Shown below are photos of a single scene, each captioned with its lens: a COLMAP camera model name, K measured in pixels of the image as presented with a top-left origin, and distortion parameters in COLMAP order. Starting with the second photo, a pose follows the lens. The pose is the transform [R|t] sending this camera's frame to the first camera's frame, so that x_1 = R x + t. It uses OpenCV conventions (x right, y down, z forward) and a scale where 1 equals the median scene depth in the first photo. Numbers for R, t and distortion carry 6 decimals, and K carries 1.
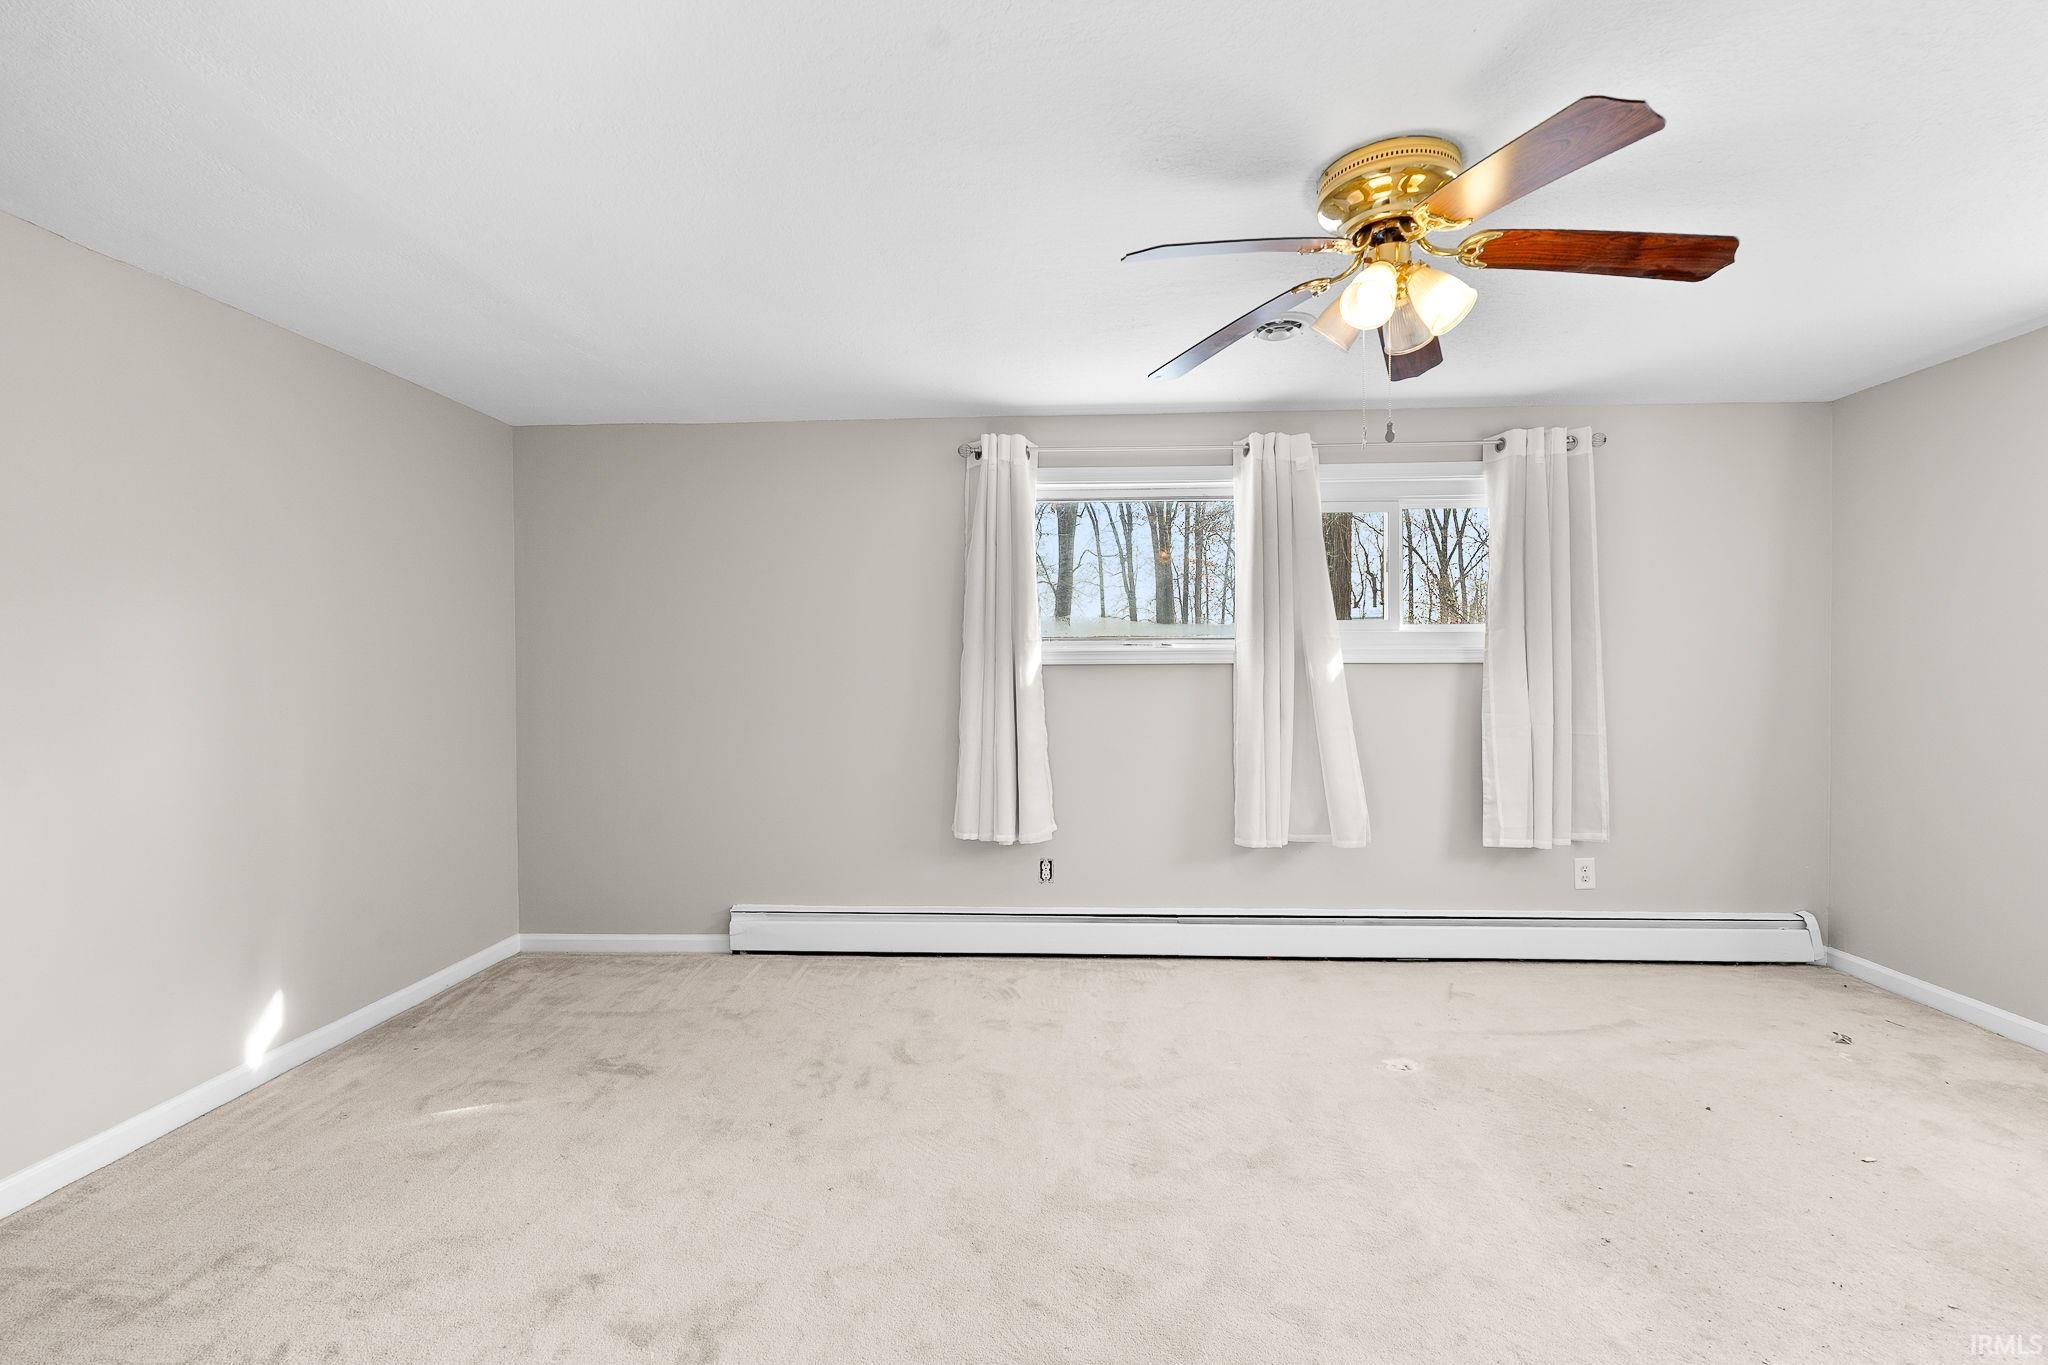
lens RADIAL K [[896.7, 0, 1024.0], [0, 896.7, 682.5], [0, 0, 1]] dist [-0.002646, 0.000171]
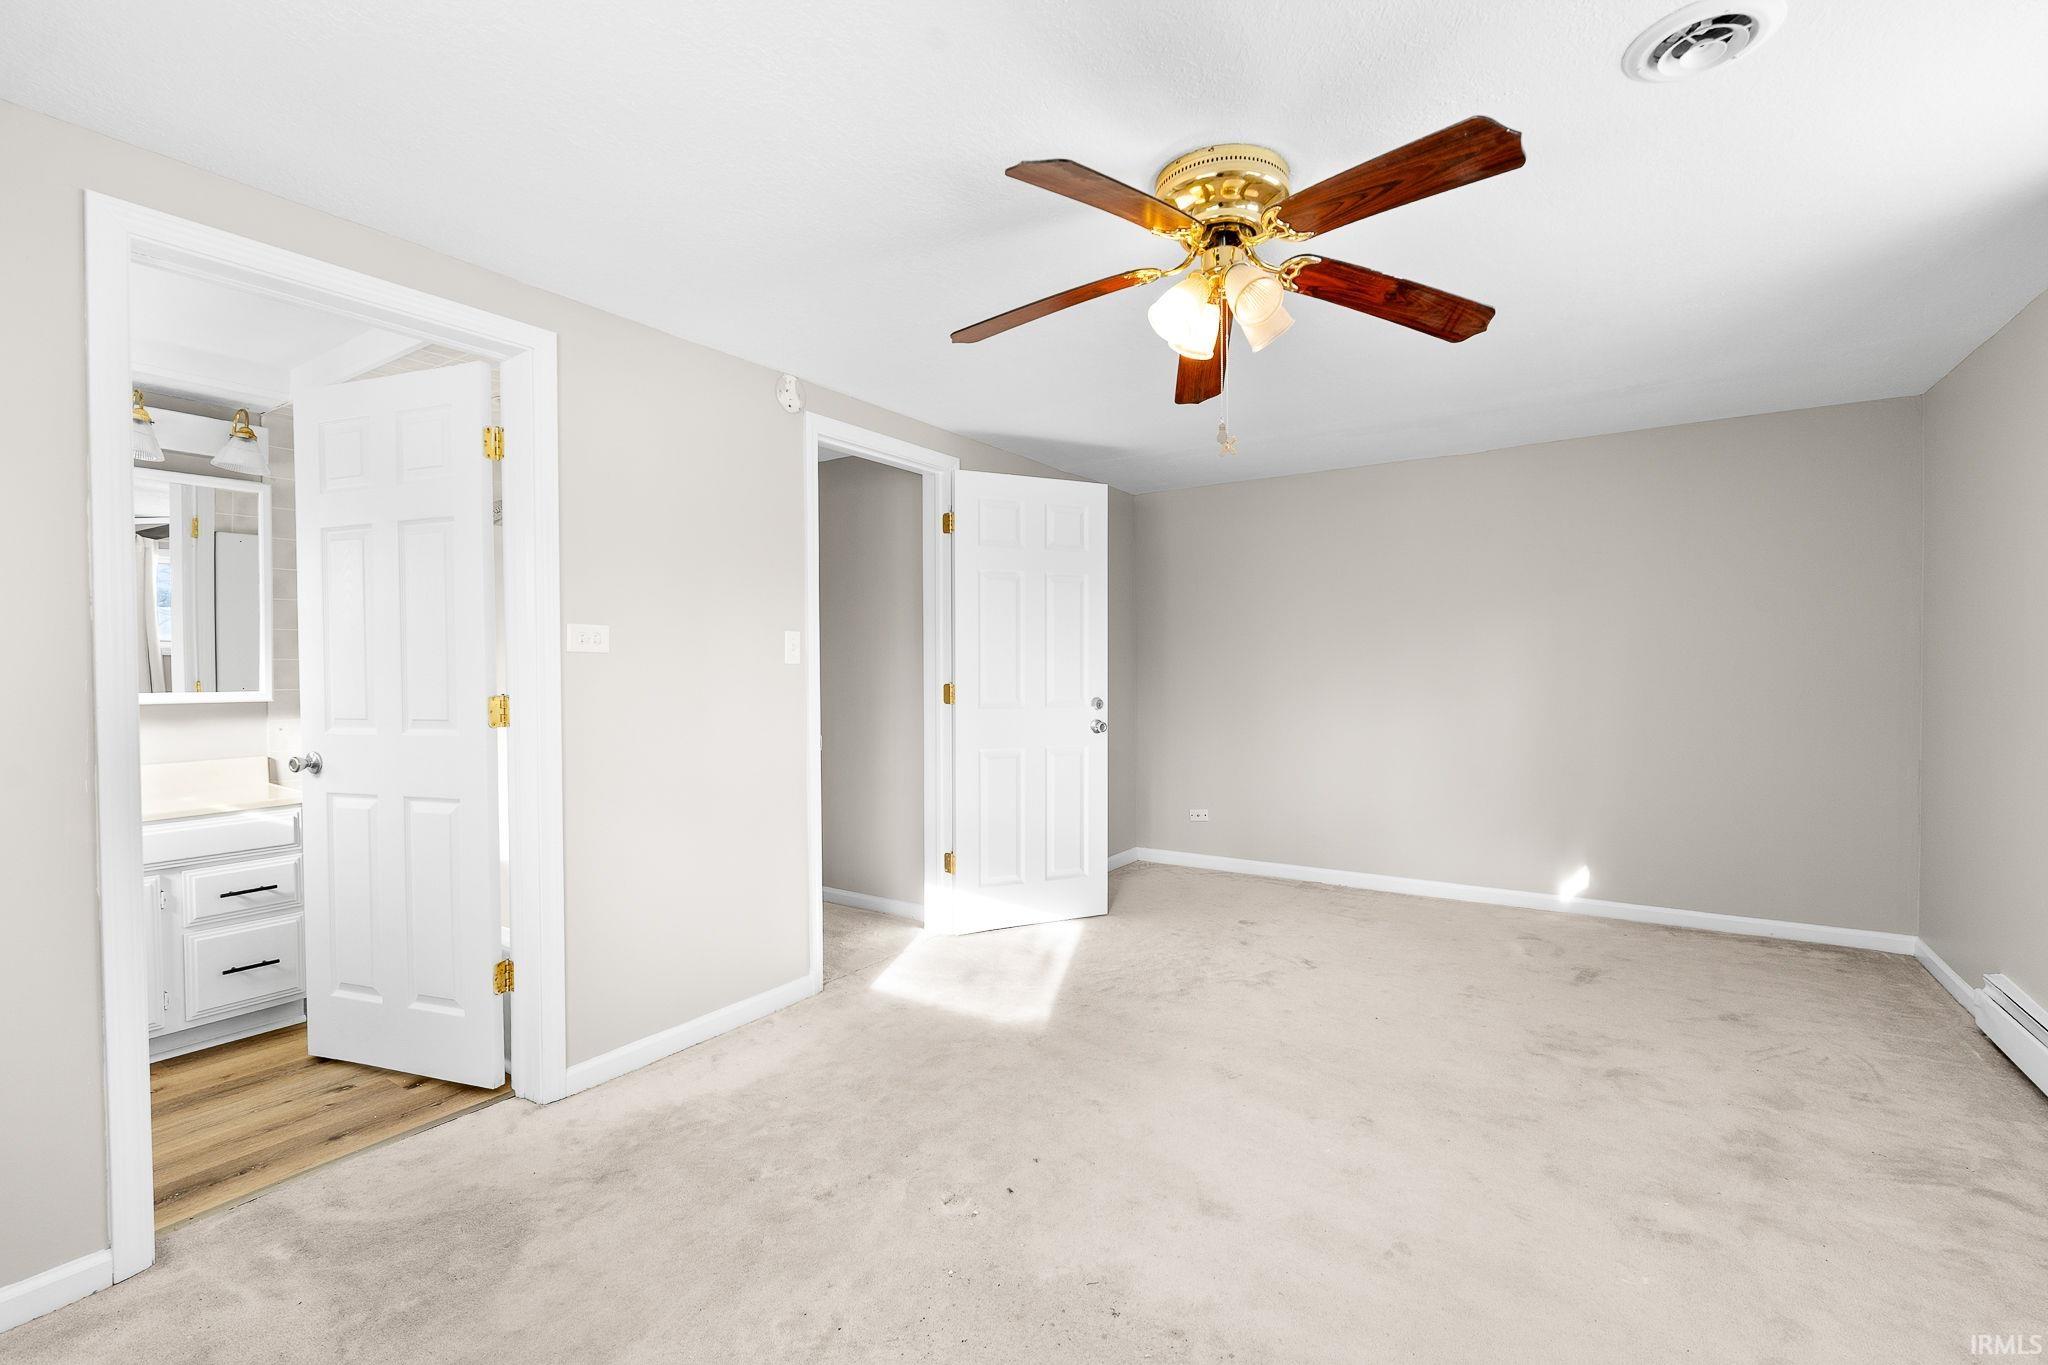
lens RADIAL K [[896.7, 0, 1024.0], [0, 896.7, 682.5], [0, 0, 1]] dist [-0.002646, 0.000171]
pose [[-0.518216, 0.024821, -0.854890, 1.031622], [-0.000140, 0.999576, 0.029107, -0.018959], [0.855250, 0.015204, -0.517993, 0.983987]]
